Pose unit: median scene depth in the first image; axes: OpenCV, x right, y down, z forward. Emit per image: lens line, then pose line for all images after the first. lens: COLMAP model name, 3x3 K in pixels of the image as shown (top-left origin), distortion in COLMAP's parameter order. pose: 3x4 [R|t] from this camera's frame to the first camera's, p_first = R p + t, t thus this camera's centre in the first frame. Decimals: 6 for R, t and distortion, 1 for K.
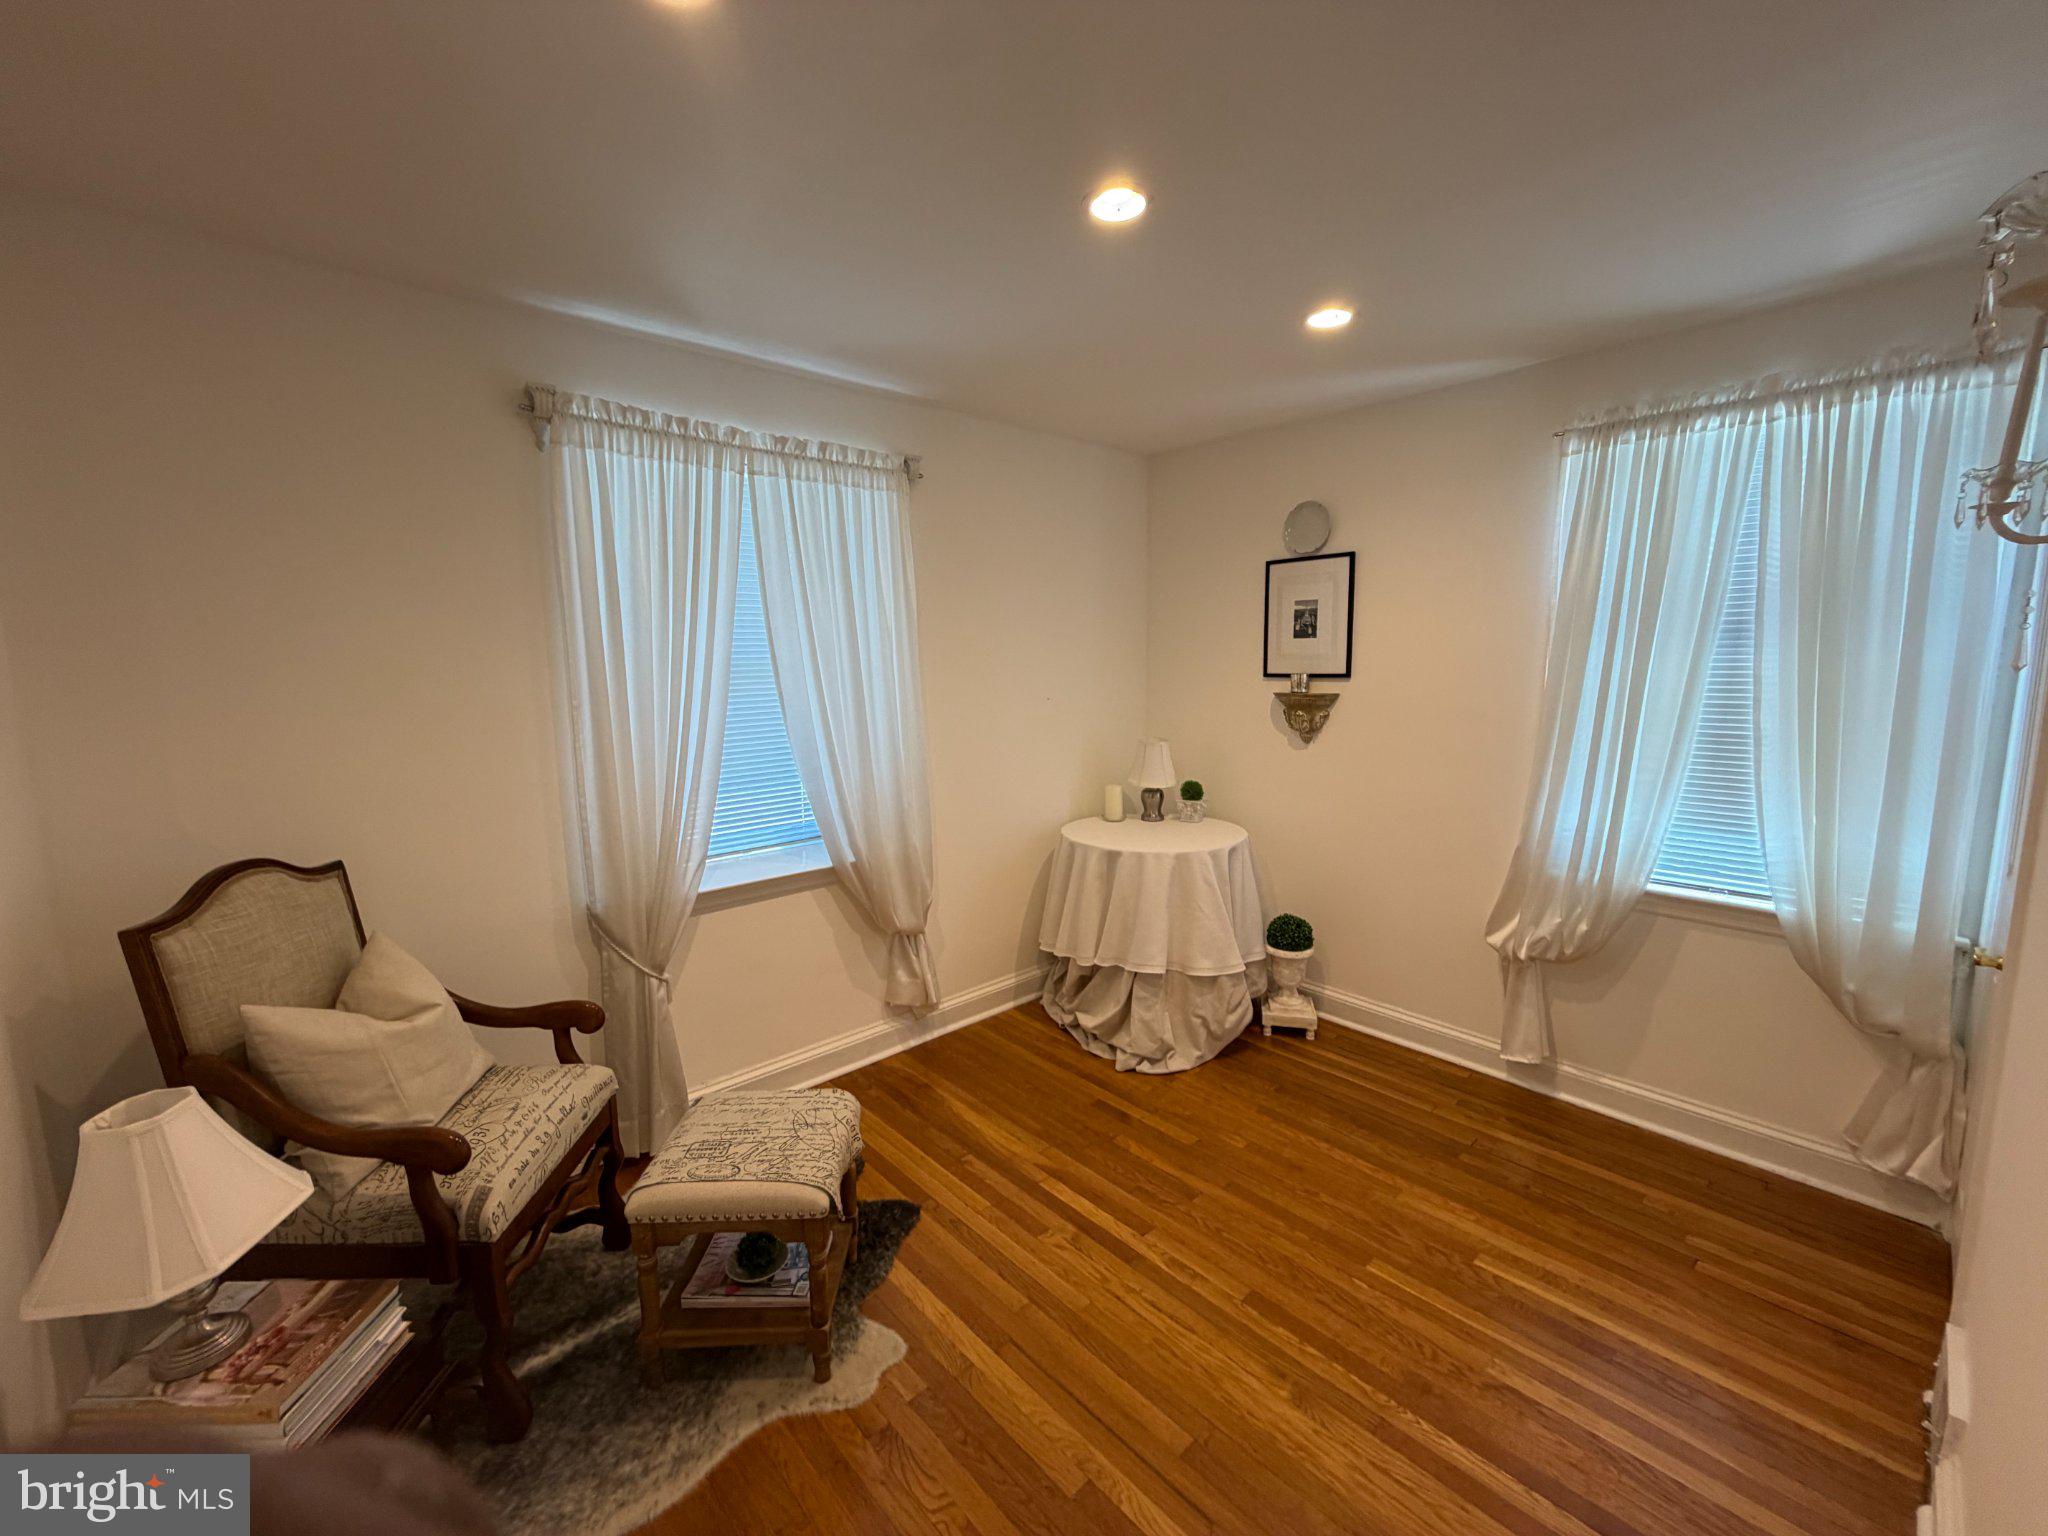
lens RADIAL K [[814.6, 0, 1017.1], [0, 814.6, 771.5], [0, 0, 1]] dist [-0.001016, 0.000250]
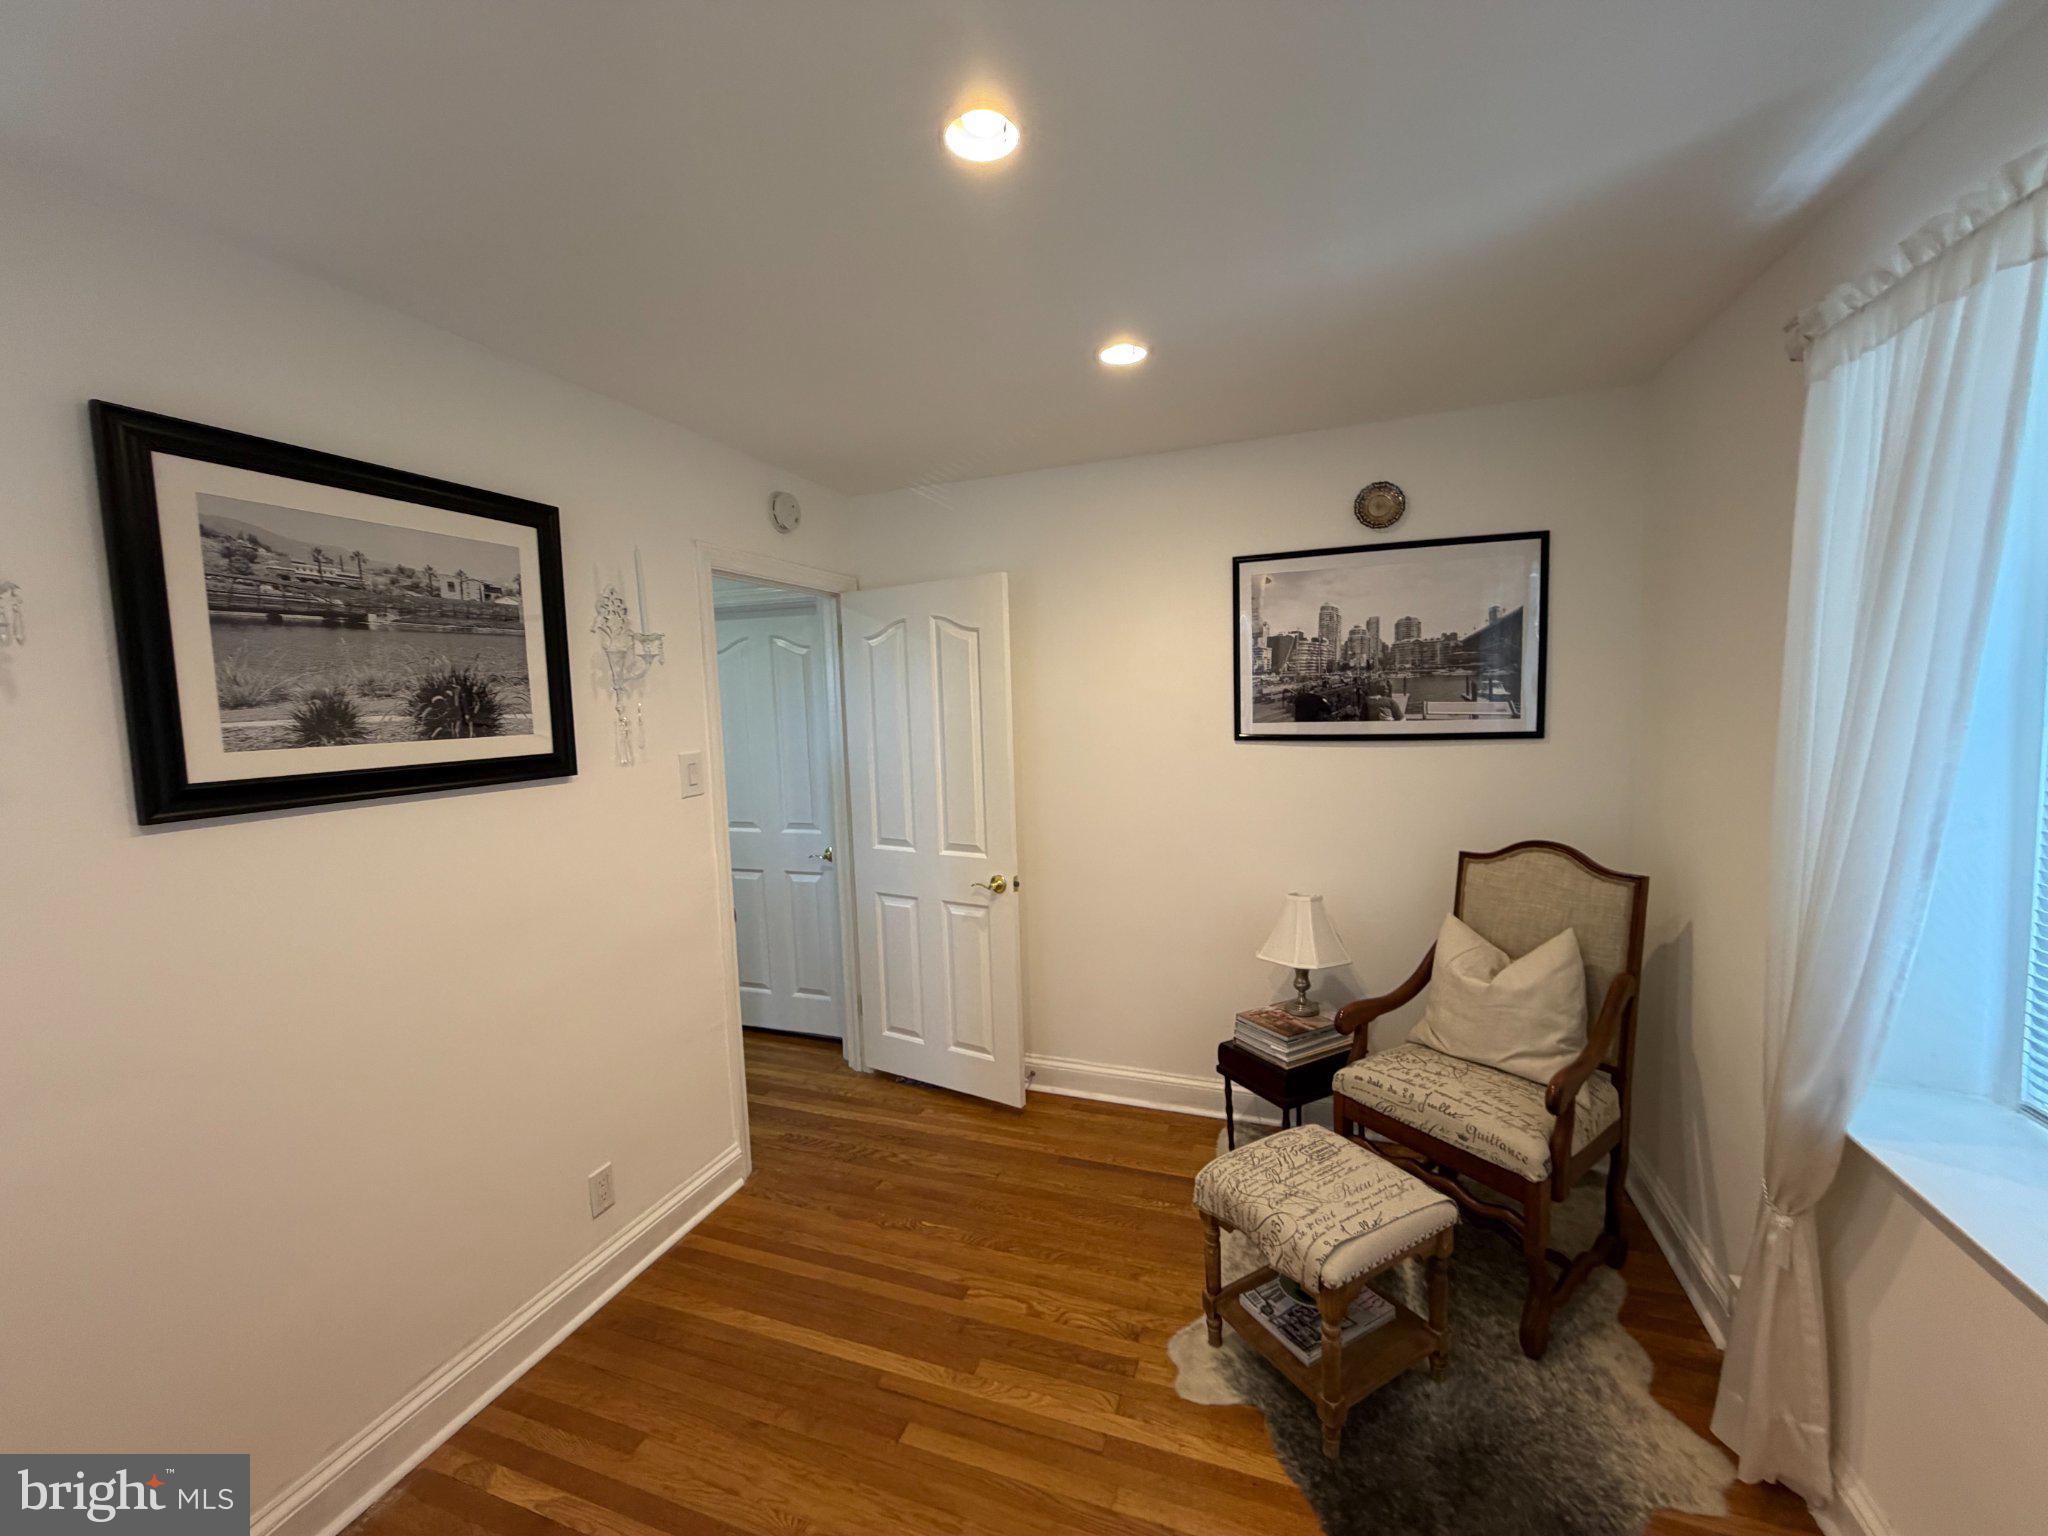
lens RADIAL K [[814.6, 0, 1016.7], [0, 814.6, 779.2], [0, 0, 1]] dist [-0.001016, 0.000250]
pose [[-0.882234, 0.090602, -0.462012, 0.455355], [-0.021254, 0.972645, 0.231323, -0.278649], [0.470332, 0.213901, -0.856174, 1.646489]]
